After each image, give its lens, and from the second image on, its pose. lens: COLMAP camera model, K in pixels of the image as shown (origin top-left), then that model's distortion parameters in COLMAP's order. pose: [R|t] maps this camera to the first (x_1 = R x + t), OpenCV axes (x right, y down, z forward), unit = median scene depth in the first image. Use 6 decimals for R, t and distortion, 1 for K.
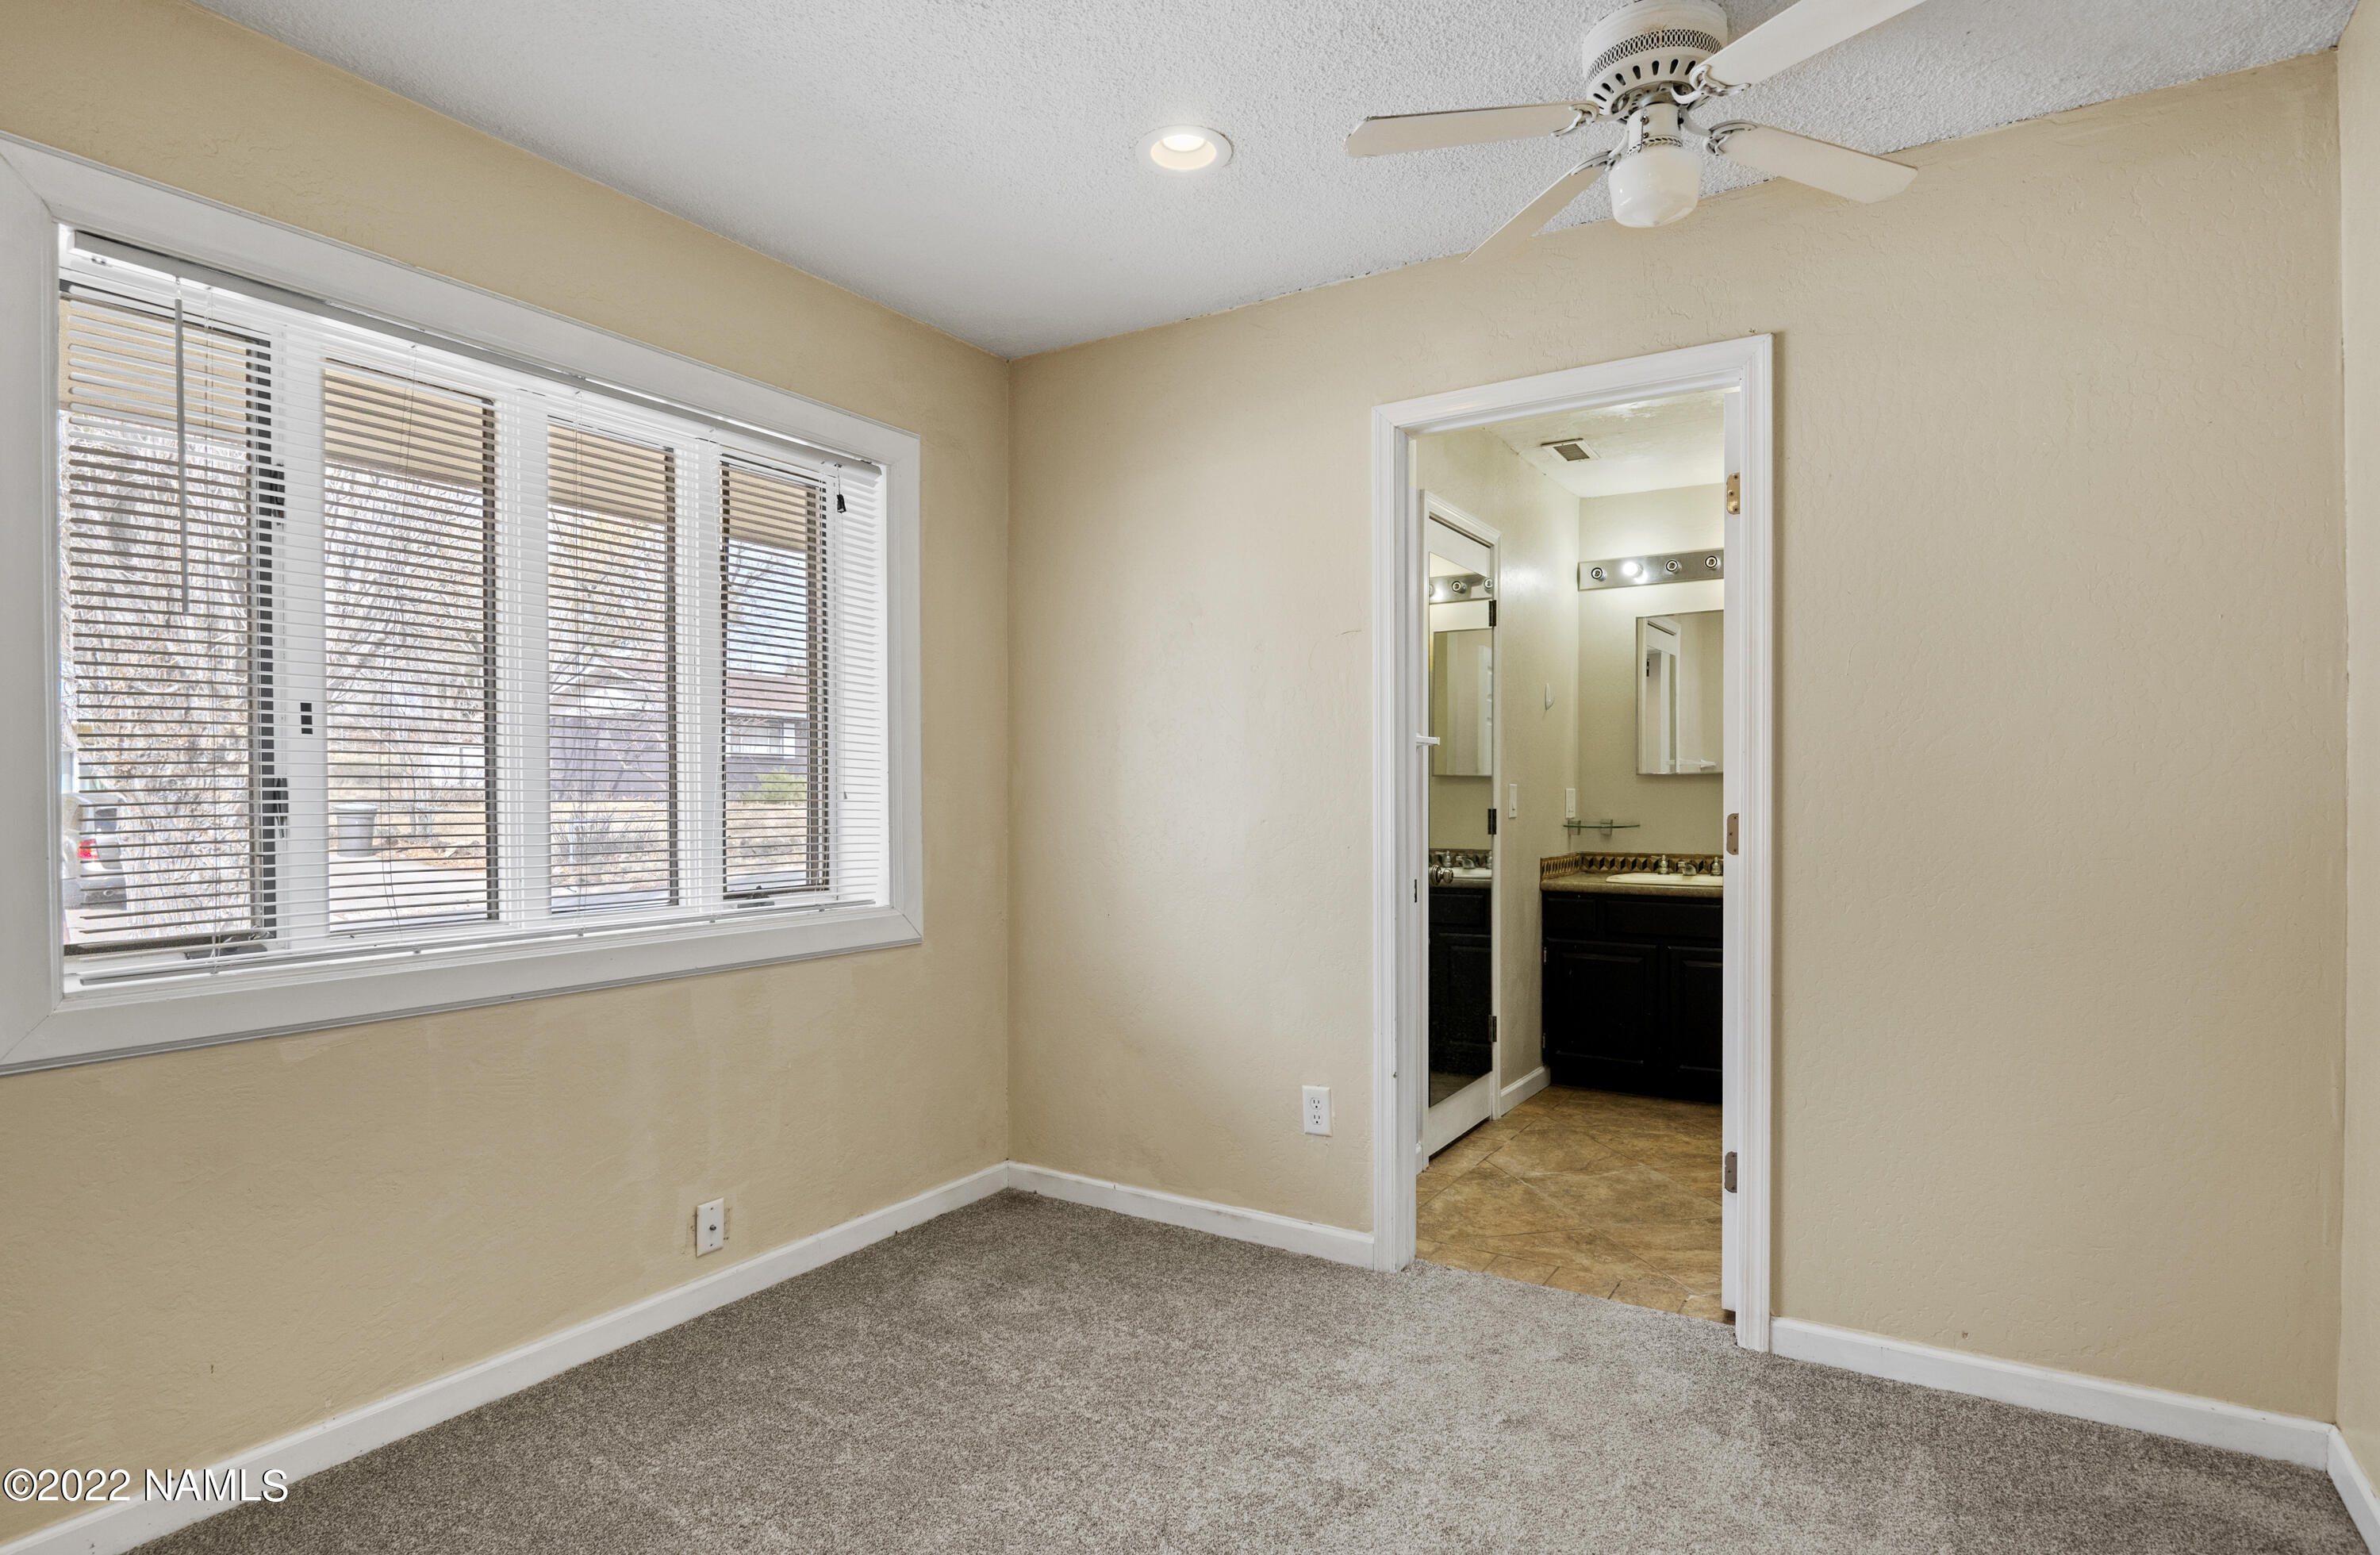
lens RADIAL K [[1232.1, 0, 1156.4], [0, 1232.1, 812.0], [0, 0, 1]] dist [0.027904, -0.002985]
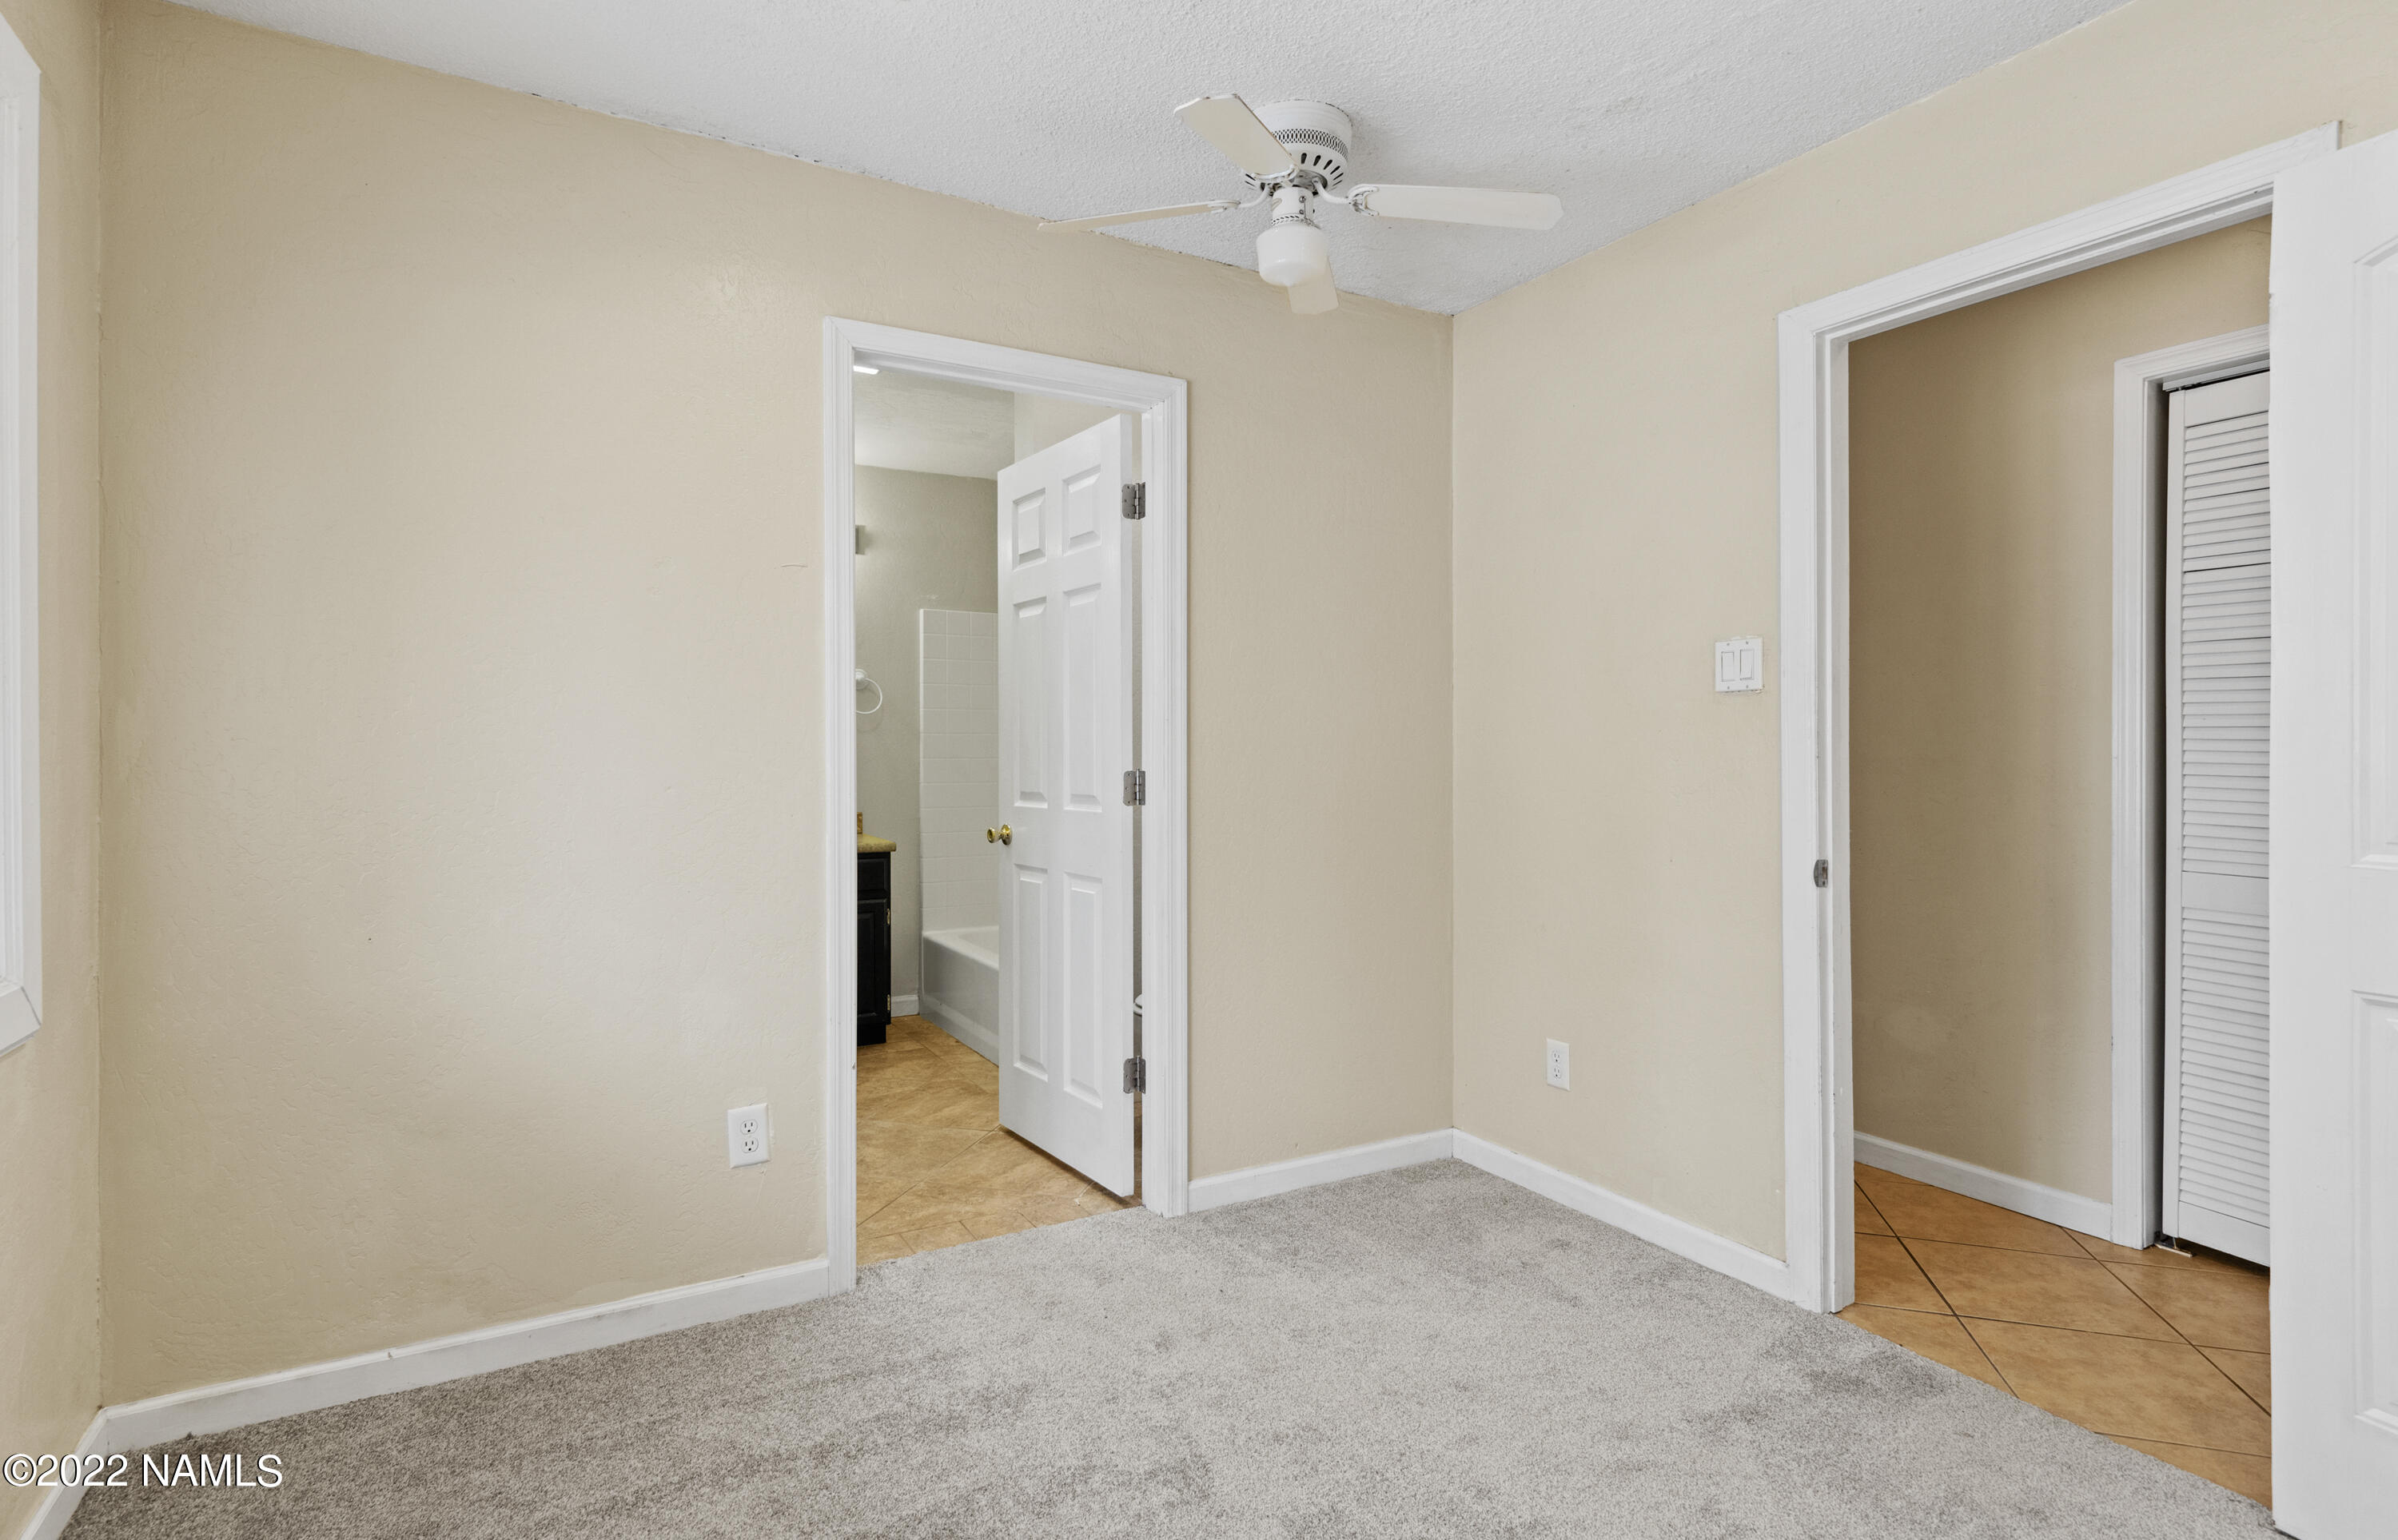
lens RADIAL K [[1241.3, 0, 1180.8], [0, 1241.3, 762.1], [0, 0, 1]] dist [0.027904, -0.002985]
pose [[0.455065, -0.001224, 0.890457, -0.499350], [0.007522, 0.999969, -0.002469, -0.003579], [-0.890426, 0.007821, 0.455060, 0.375694]]
